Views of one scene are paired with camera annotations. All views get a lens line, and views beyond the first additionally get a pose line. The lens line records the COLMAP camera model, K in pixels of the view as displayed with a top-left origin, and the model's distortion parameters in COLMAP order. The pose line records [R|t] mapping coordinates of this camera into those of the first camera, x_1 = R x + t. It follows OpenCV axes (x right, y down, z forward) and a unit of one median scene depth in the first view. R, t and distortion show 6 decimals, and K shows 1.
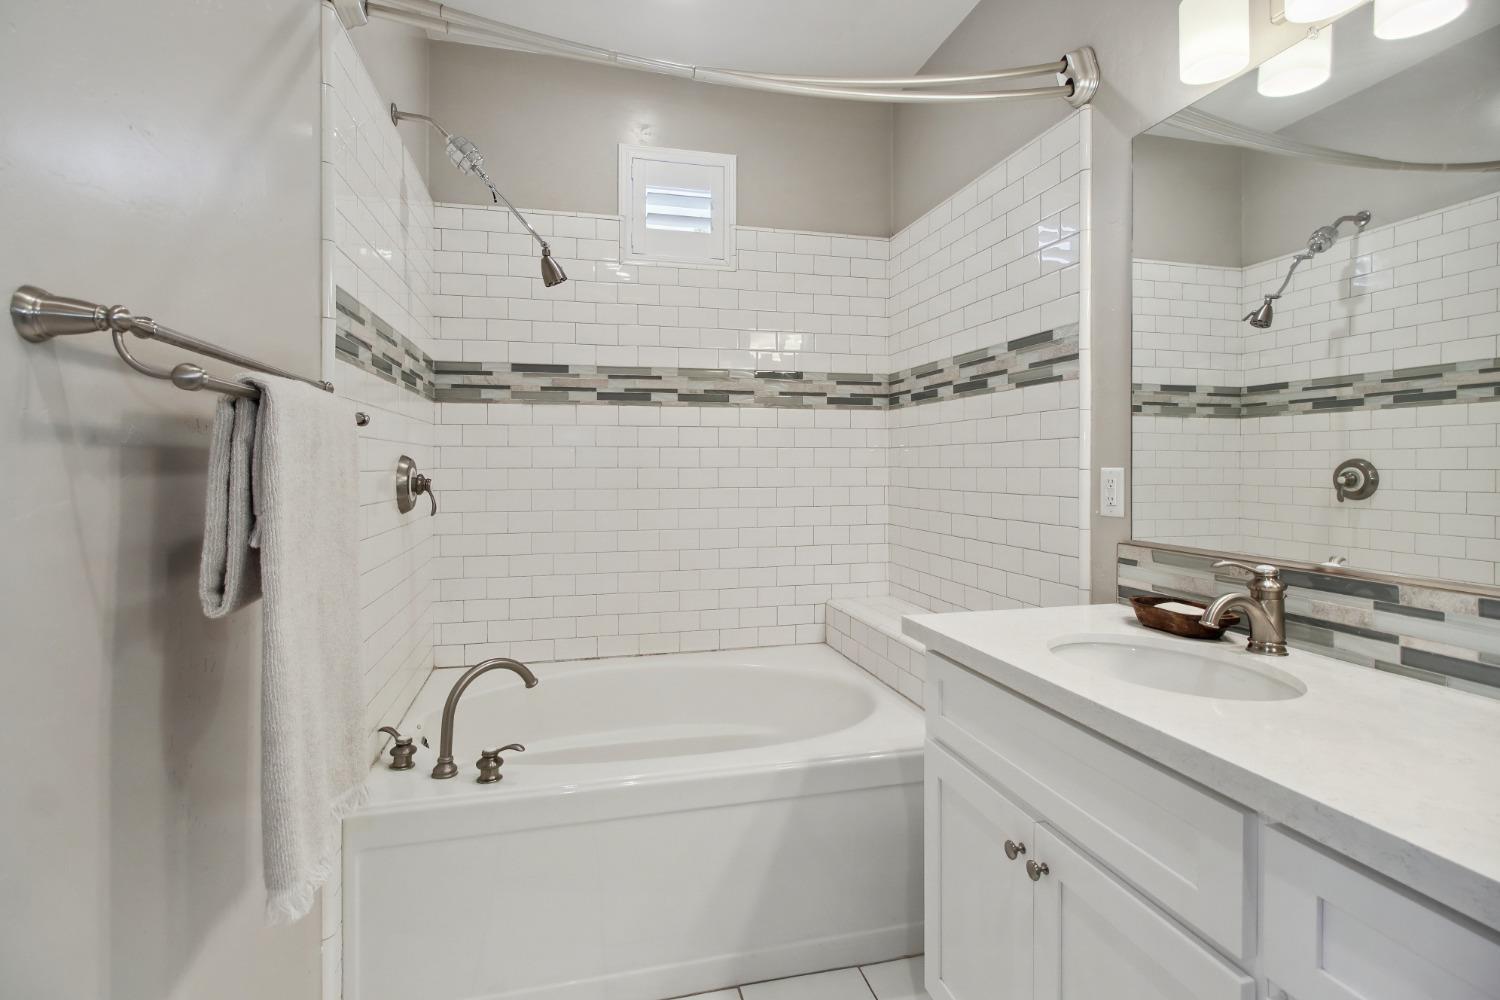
lens RADIAL K [[706.9, 0, 742.1], [0, 706.9, 467.2], [0, 0, 1]] dist [0.001462, -0.000581]
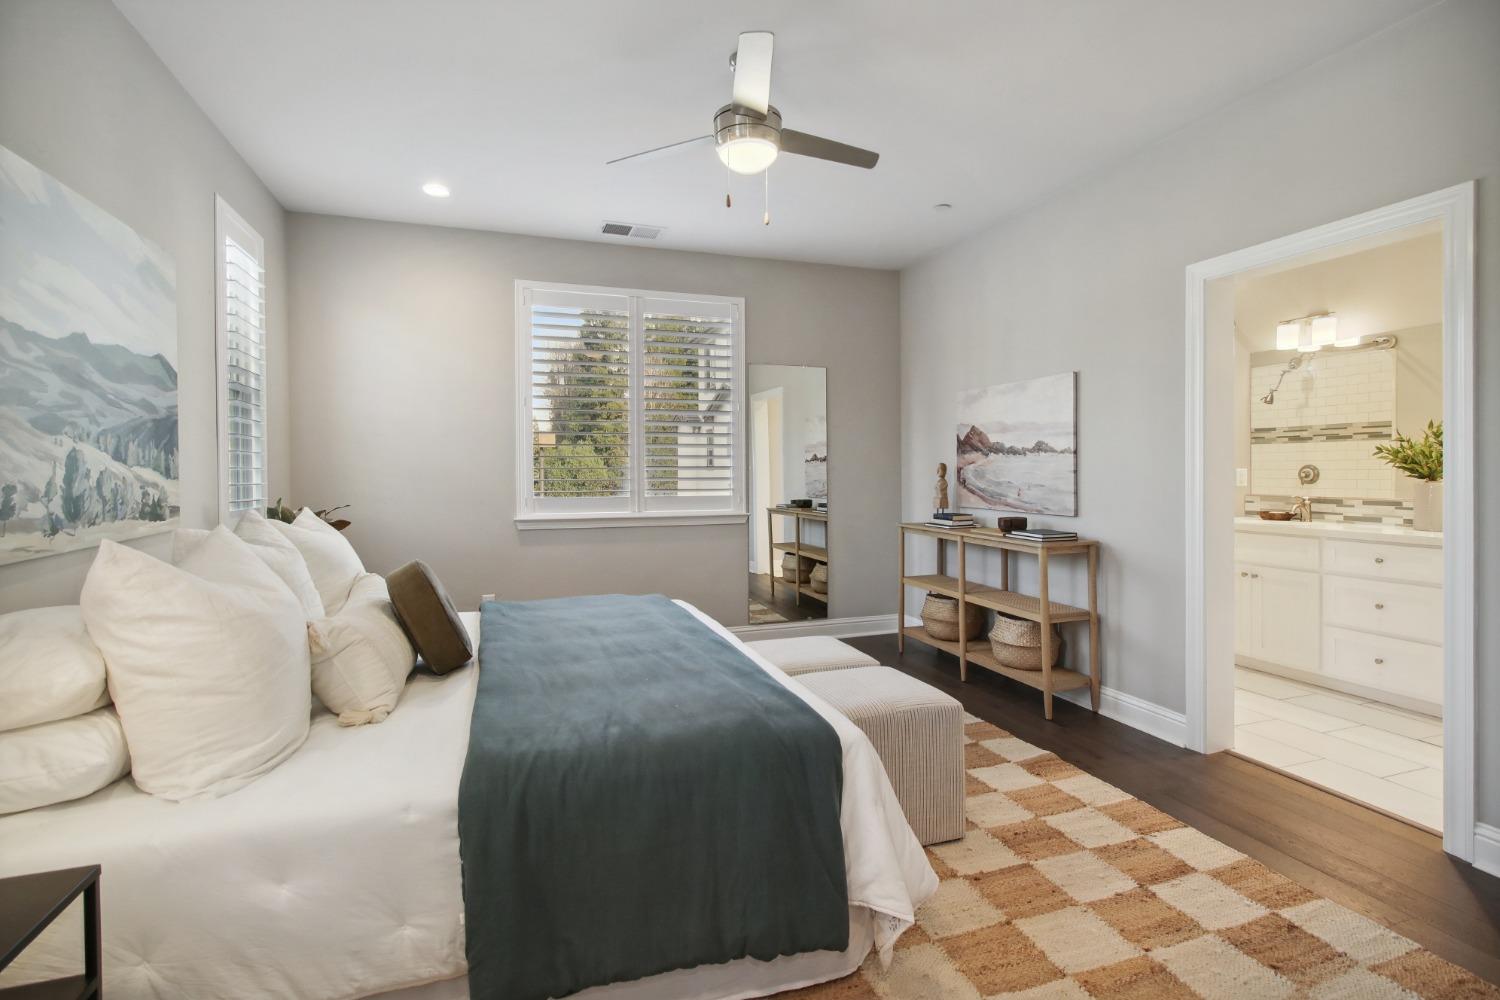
lens RADIAL K [[703.7, 0, 747.0], [0, 703.7, 480.7], [0, 0, 1]] dist [0.000597, -0.000423]
pose [[0.995952, -0.007720, 0.089559, -1.101798], [0.006887, 0.999930, 0.009602, 0.003875], [-0.089627, -0.008946, 0.995935, -1.050337]]
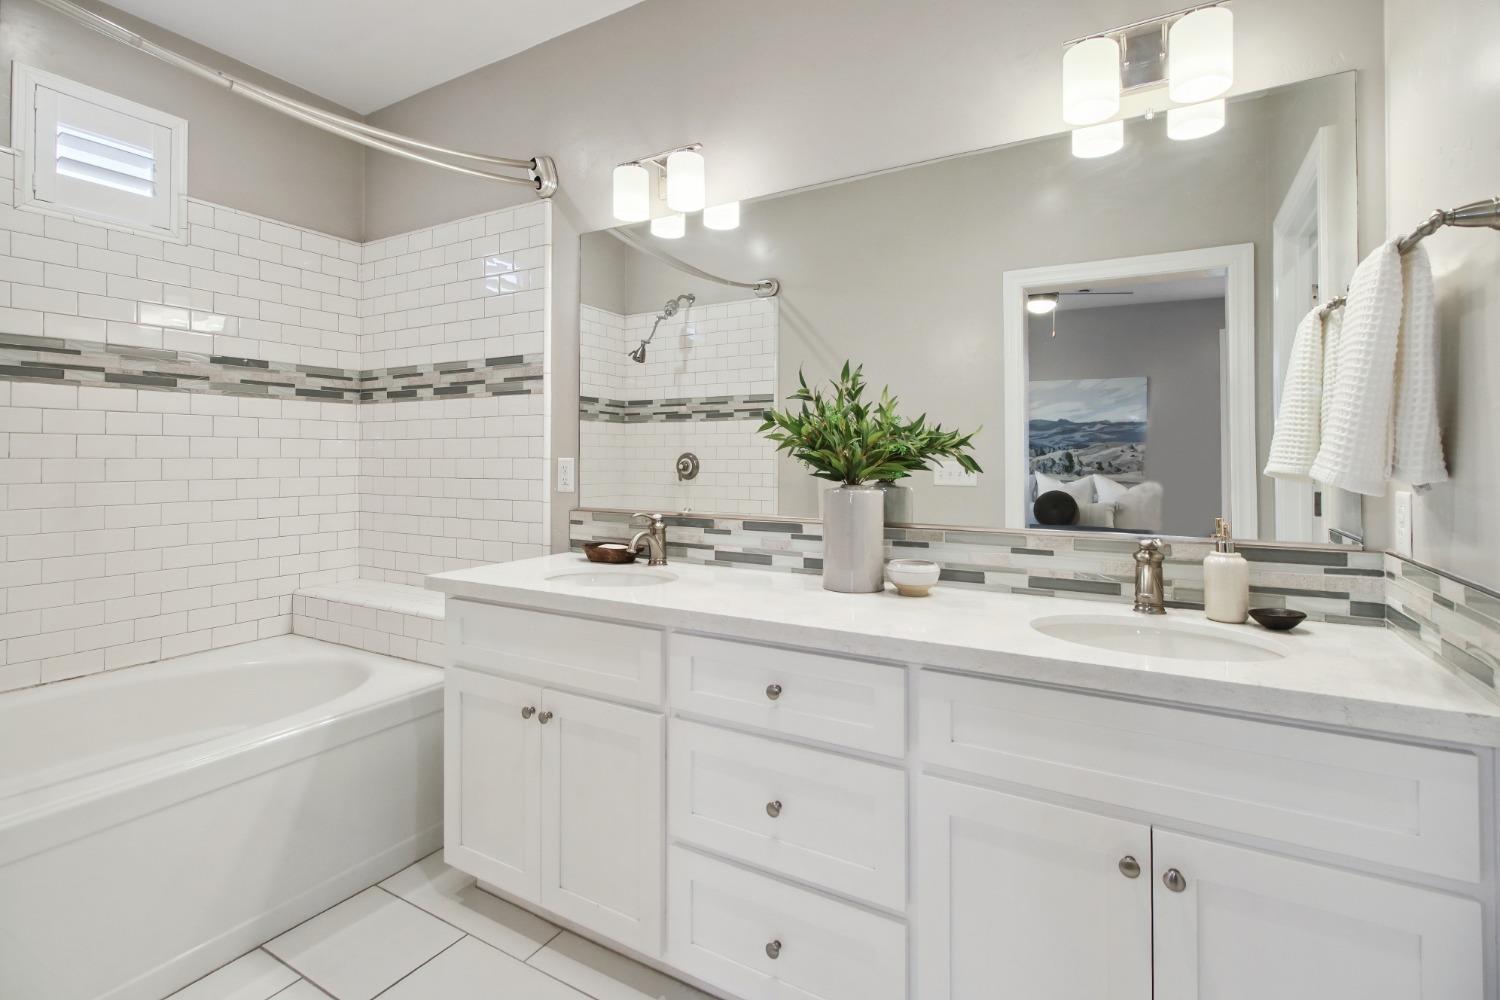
lens RADIAL K [[705.4, 0, 740.1], [0, 705.4, 450.5], [0, 0, 1]] dist [-0.000326, -0.000105]
pose [[0.695691, 0.008730, 0.718288, -0.169889], [0.000440, 0.999921, -0.012580, 0.002503], [-0.718341, 0.009068, 0.695632, -0.163460]]
